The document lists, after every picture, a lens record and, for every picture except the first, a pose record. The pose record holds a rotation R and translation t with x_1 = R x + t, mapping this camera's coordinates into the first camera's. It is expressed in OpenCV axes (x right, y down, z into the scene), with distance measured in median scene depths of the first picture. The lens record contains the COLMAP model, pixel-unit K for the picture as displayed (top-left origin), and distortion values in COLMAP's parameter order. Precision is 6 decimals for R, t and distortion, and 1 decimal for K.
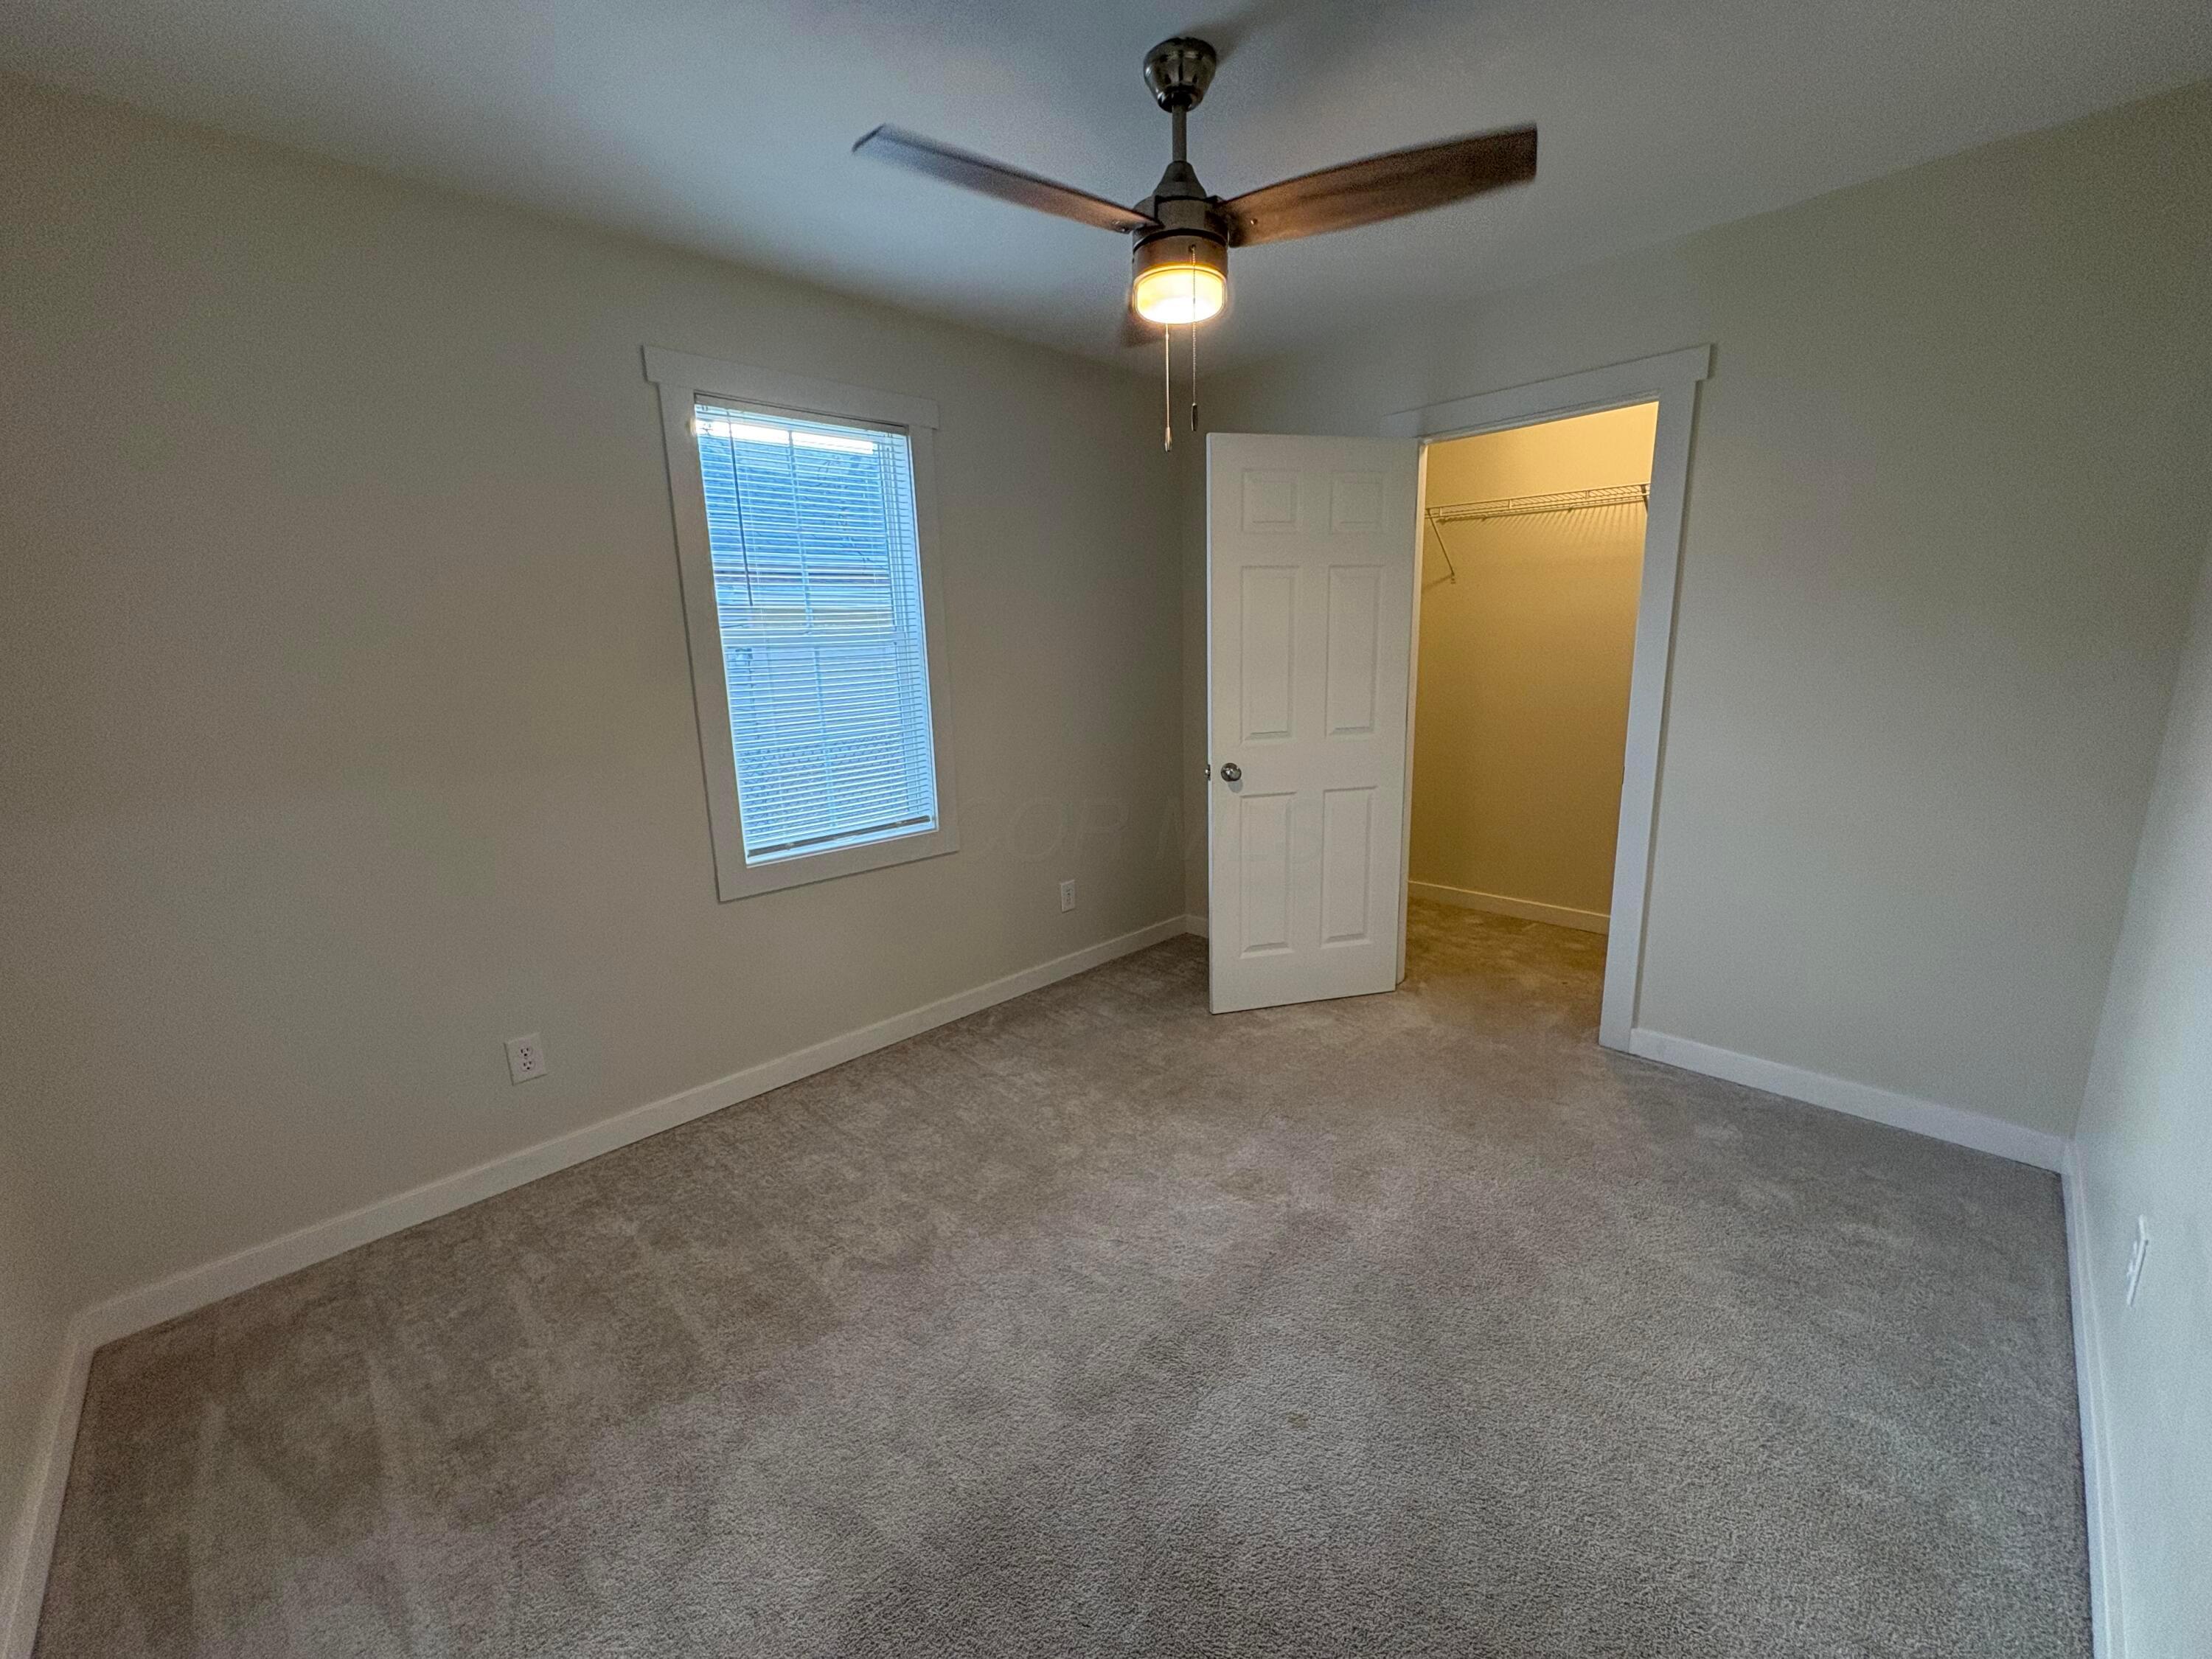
lens RADIAL K [[881.0, 0, 1108.7], [0, 881.0, 821.9], [0, 0, 1]] dist [-0.002419, 0.001514]
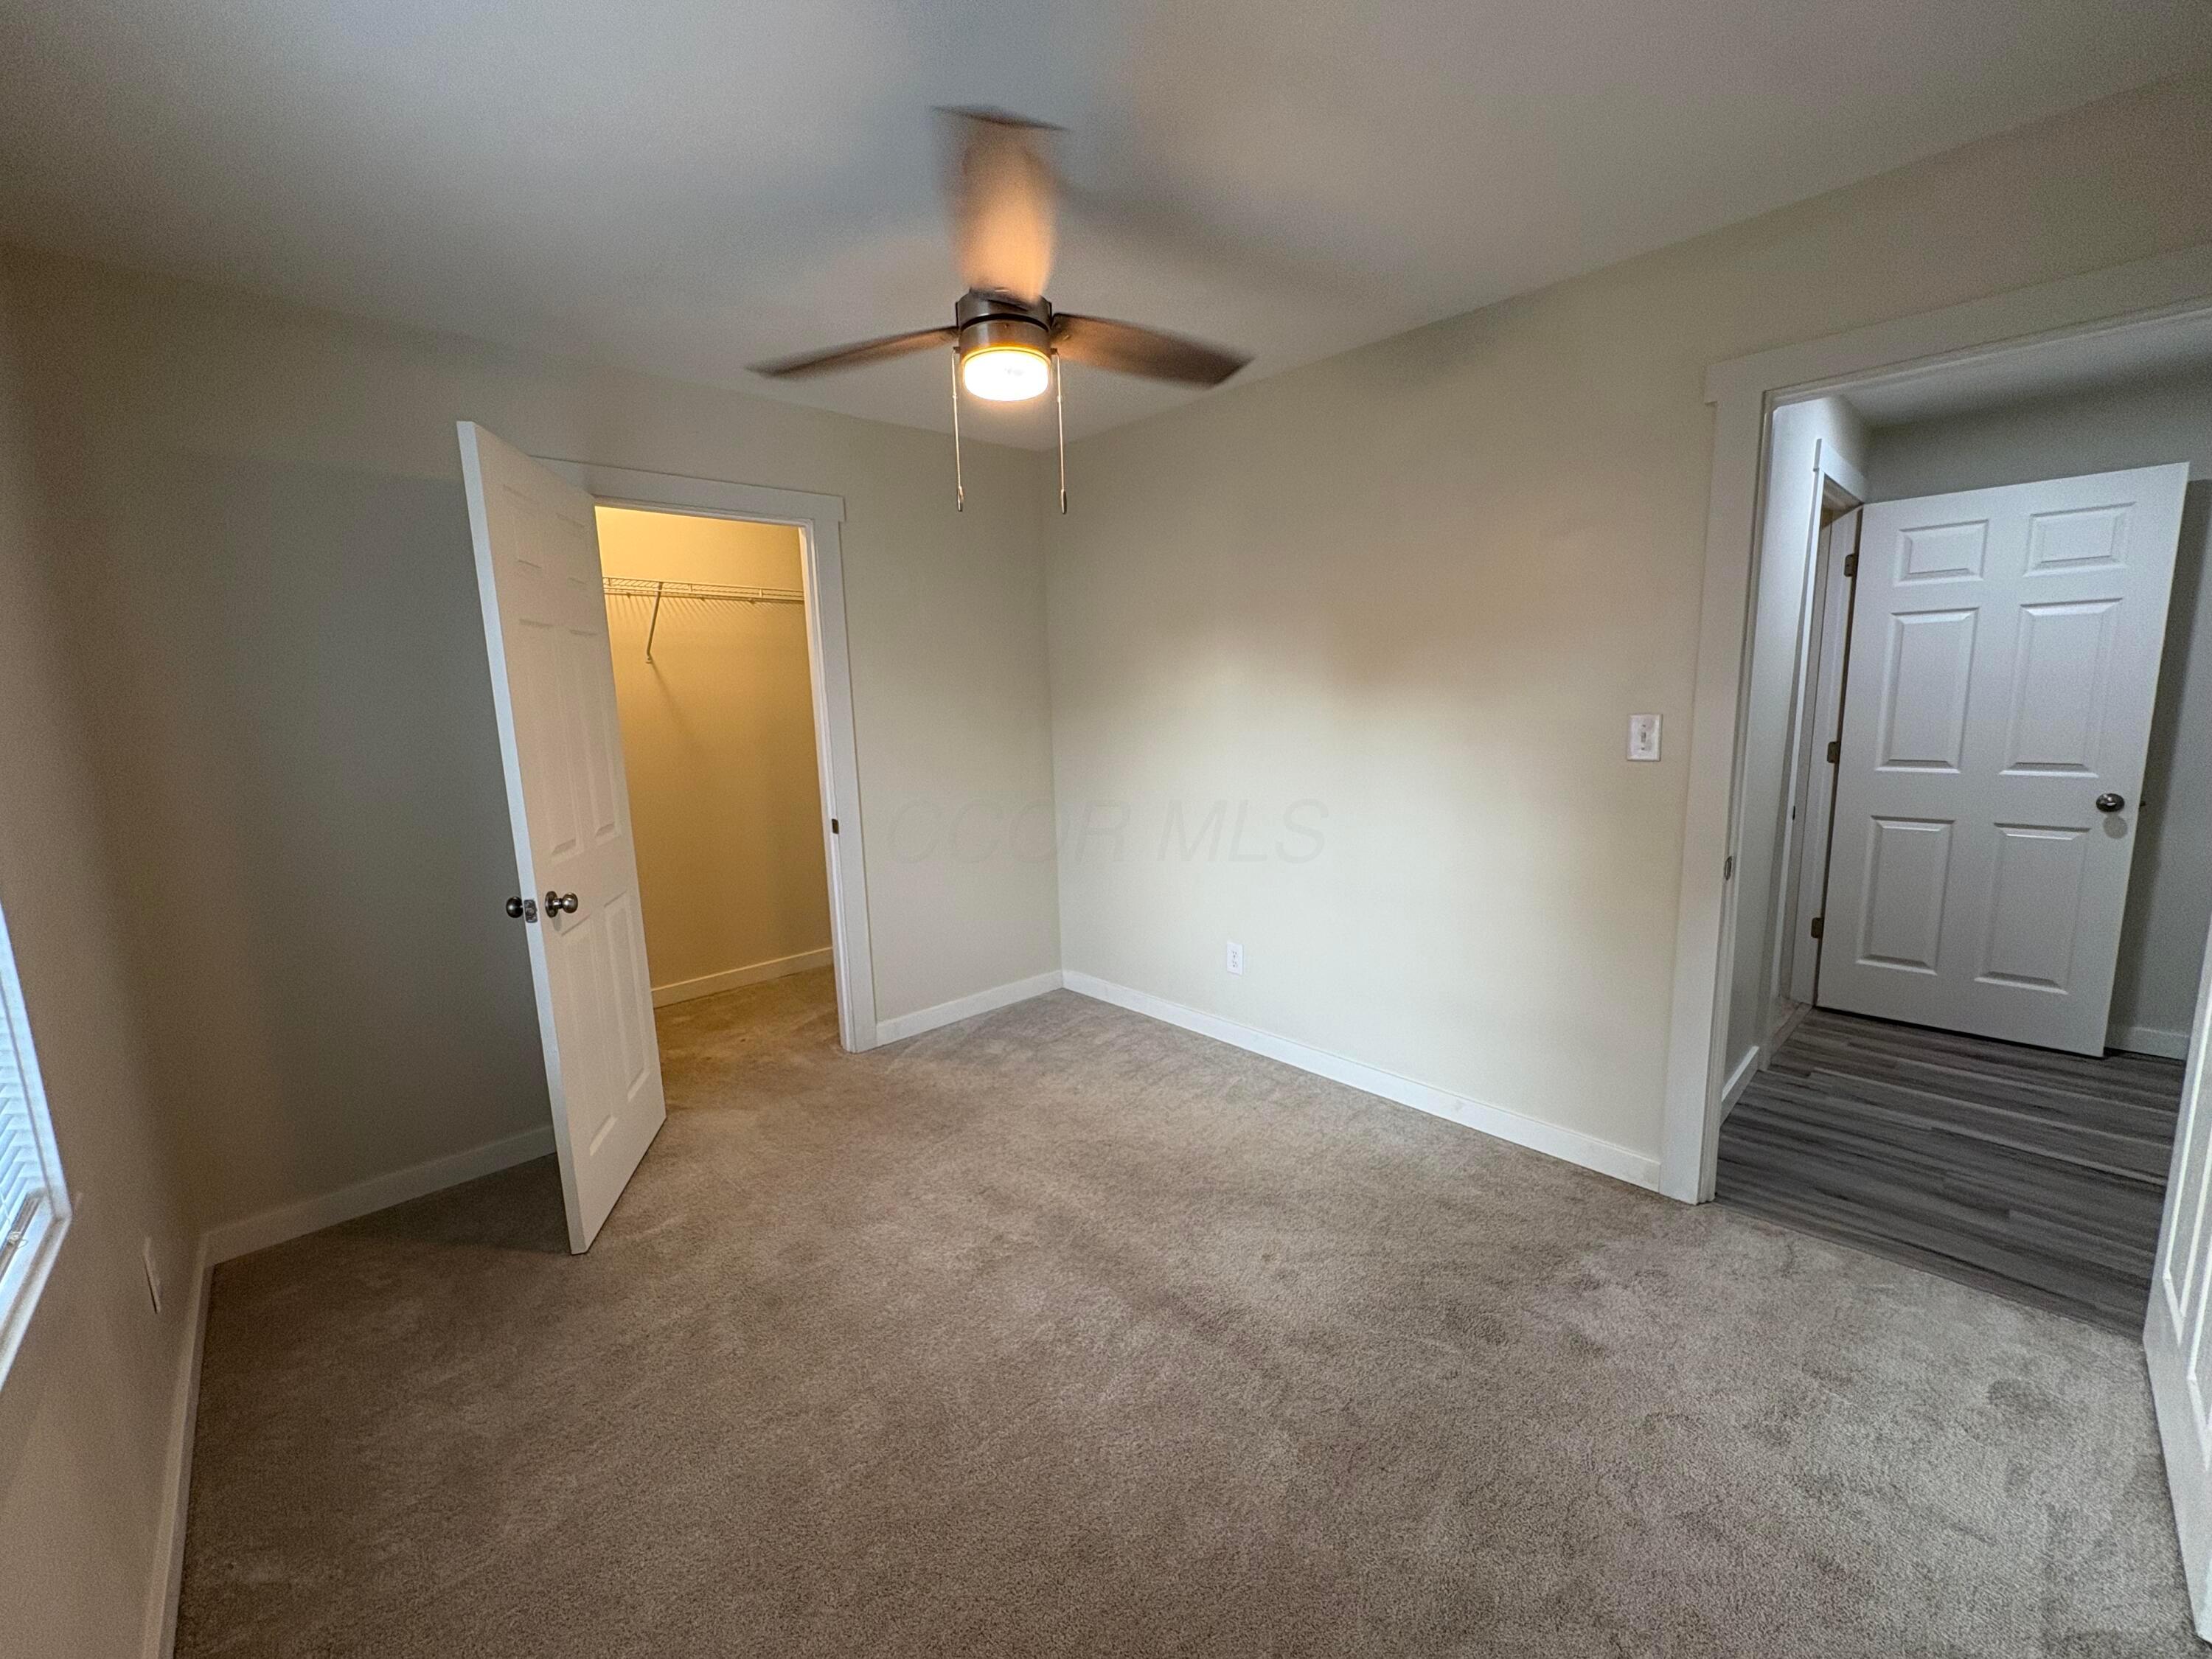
lens RADIAL K [[881.0, 0, 1101.9], [0, 881.0, 824.8], [0, 0, 1]] dist [-0.002419, 0.001514]
pose [[0.039213, -0.124734, 0.991415, -0.694311], [0.230996, 0.966434, 0.112454, -0.124051], [-0.972164, 0.224603, 0.066710, 0.650019]]
